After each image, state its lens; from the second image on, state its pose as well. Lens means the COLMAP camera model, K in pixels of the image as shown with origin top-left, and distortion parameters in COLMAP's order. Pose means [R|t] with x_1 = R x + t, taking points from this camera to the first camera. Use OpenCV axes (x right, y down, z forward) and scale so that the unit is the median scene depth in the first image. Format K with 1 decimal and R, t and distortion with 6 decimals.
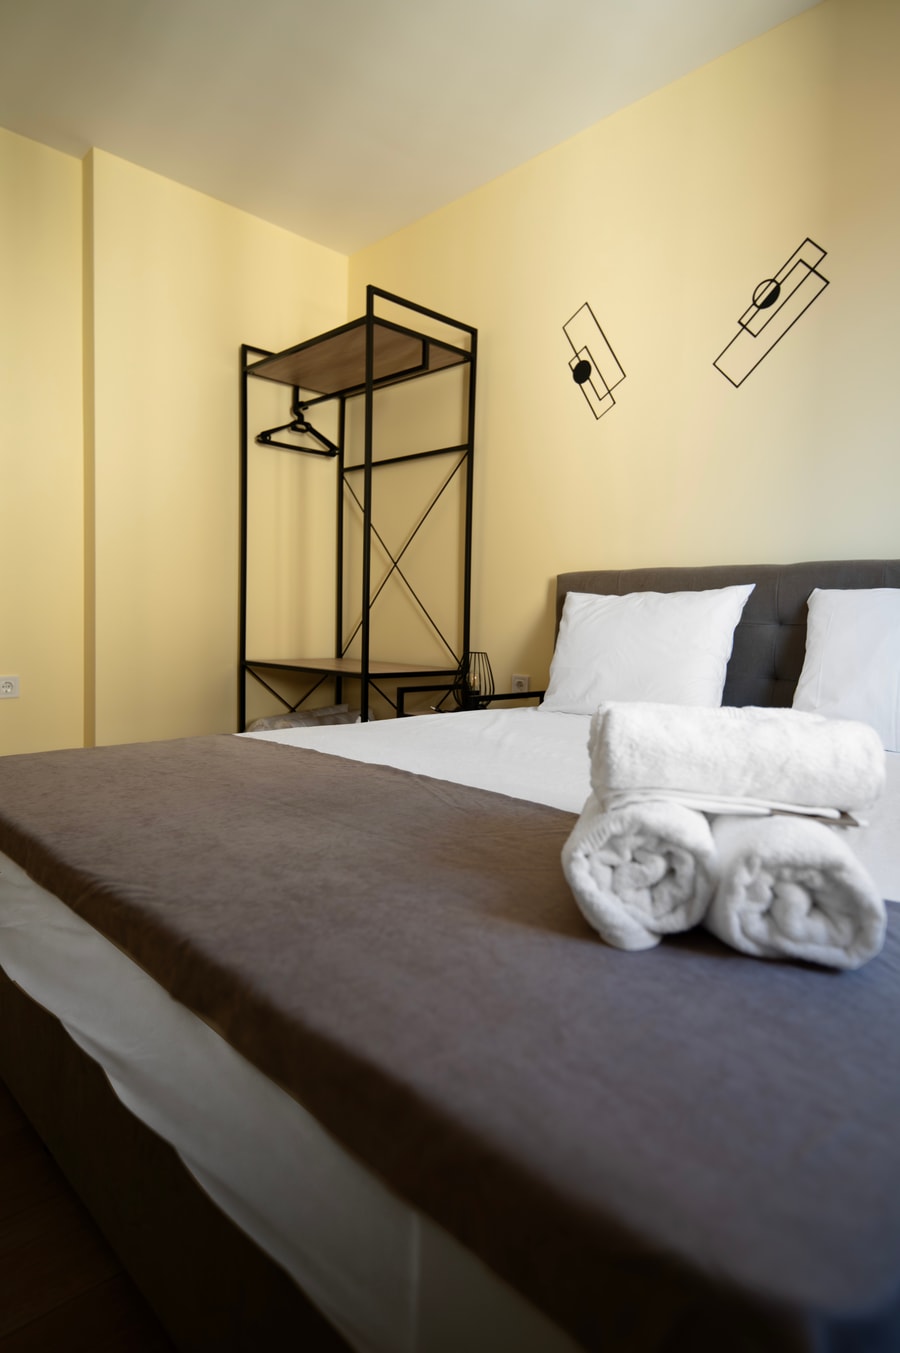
lens RADIAL K [[760.1, 0, 450.0], [0, 760.1, 676.5], [0, 0, 1]] dist [-0.002575, -0.000275]
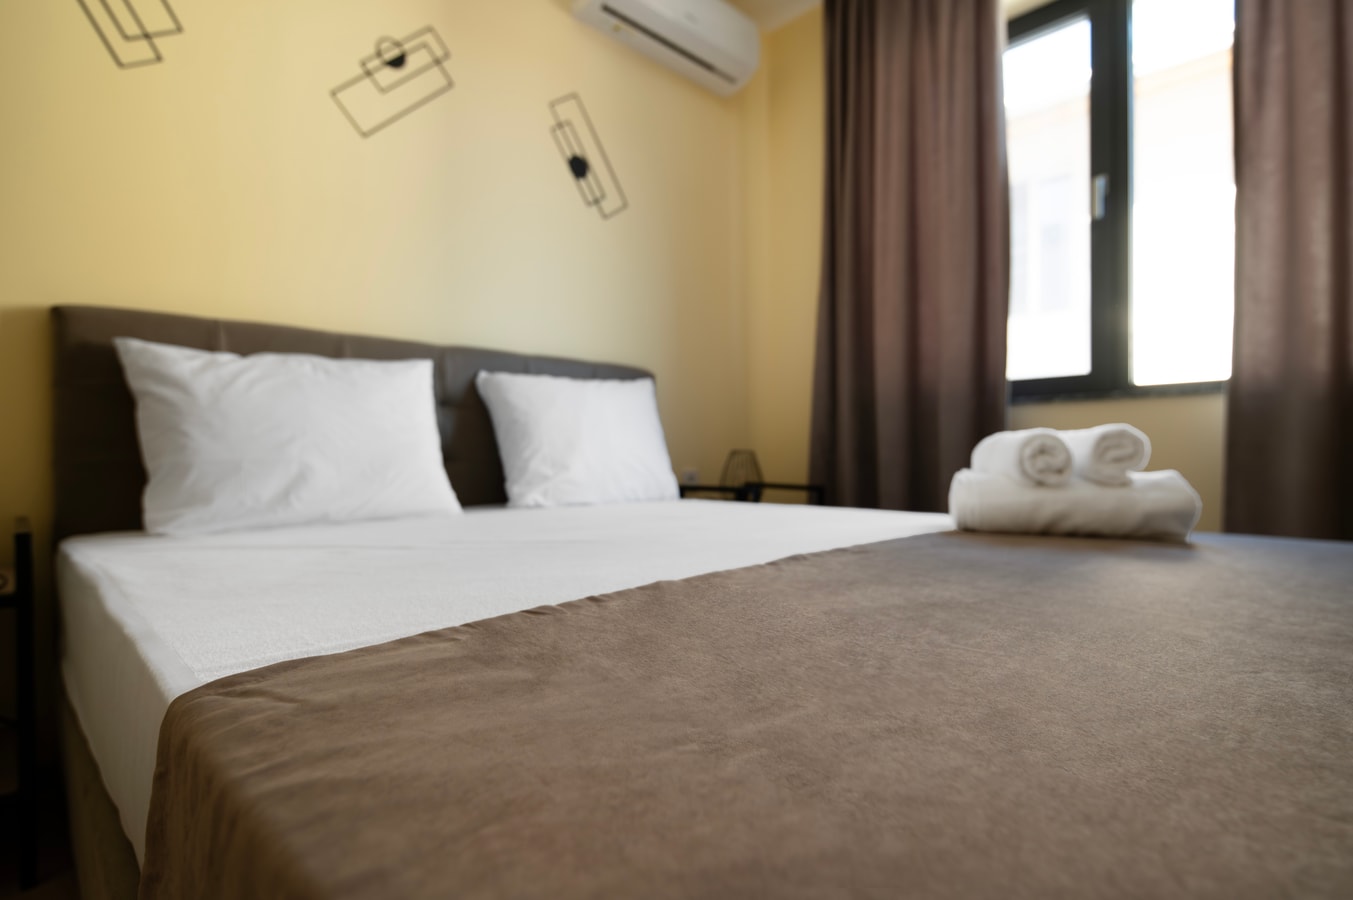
lens RADIAL K [[696.4, 0, 676.5], [0, 696.4, 450.0], [0, 0, 1]] dist [-0.000485, -0.000801]
pose [[-0.006477, -0.023791, 0.999696, -0.452837], [0.070961, 0.997186, 0.024191, -0.007643], [-0.997458, 0.071096, -0.004771, 0.669572]]
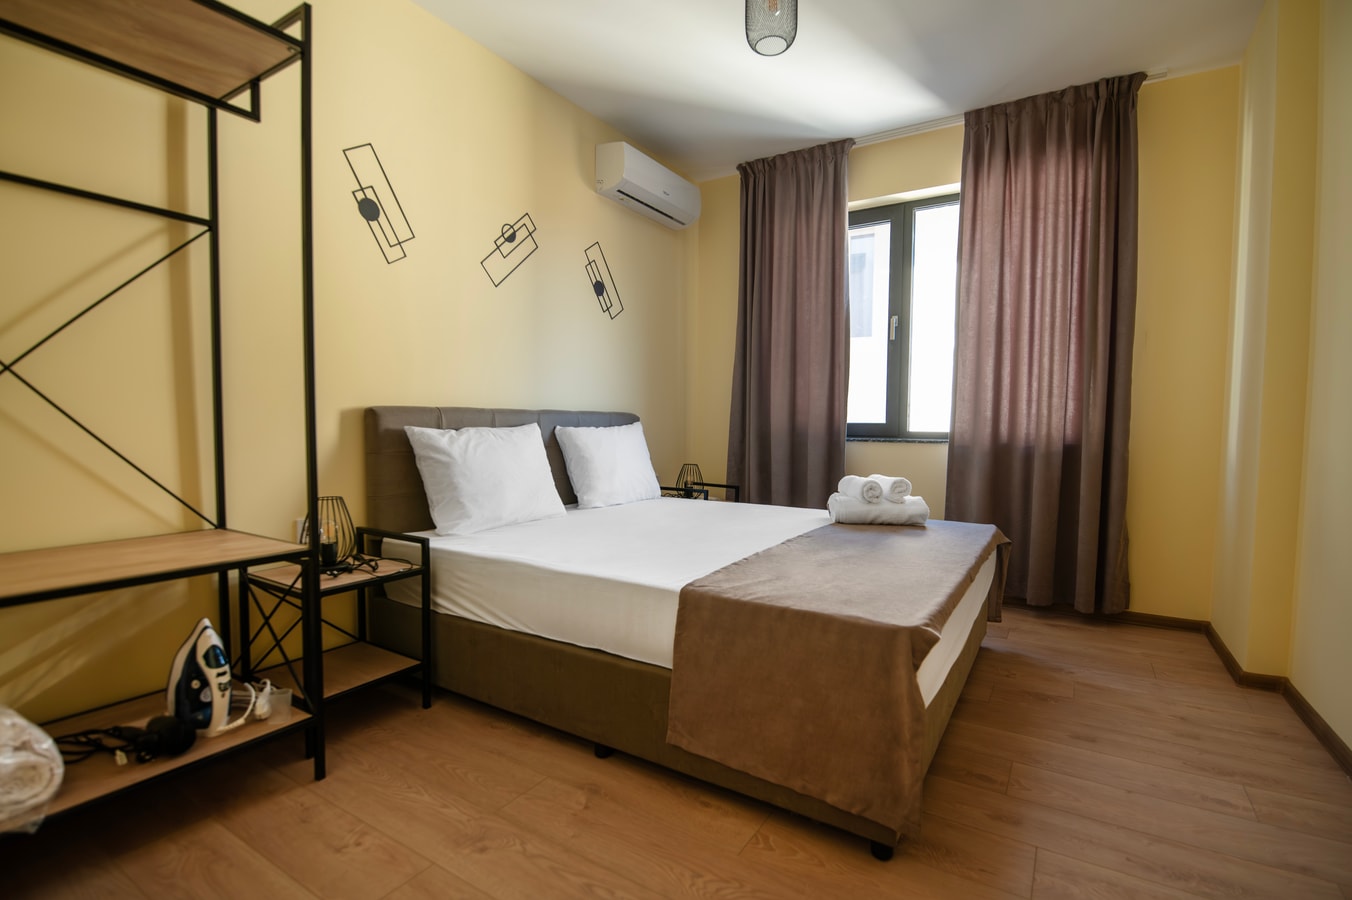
lens RADIAL K [[636.5, 0, 676.0], [0, 636.5, 450.0], [0, 0, 1]] dist [0.000204, 0.000061]
pose [[-0.232840, -0.072650, 0.969798, -0.926956], [0.051886, 0.994858, 0.086985, -0.156711], [-0.971130, 0.070573, -0.227873, 0.972823]]
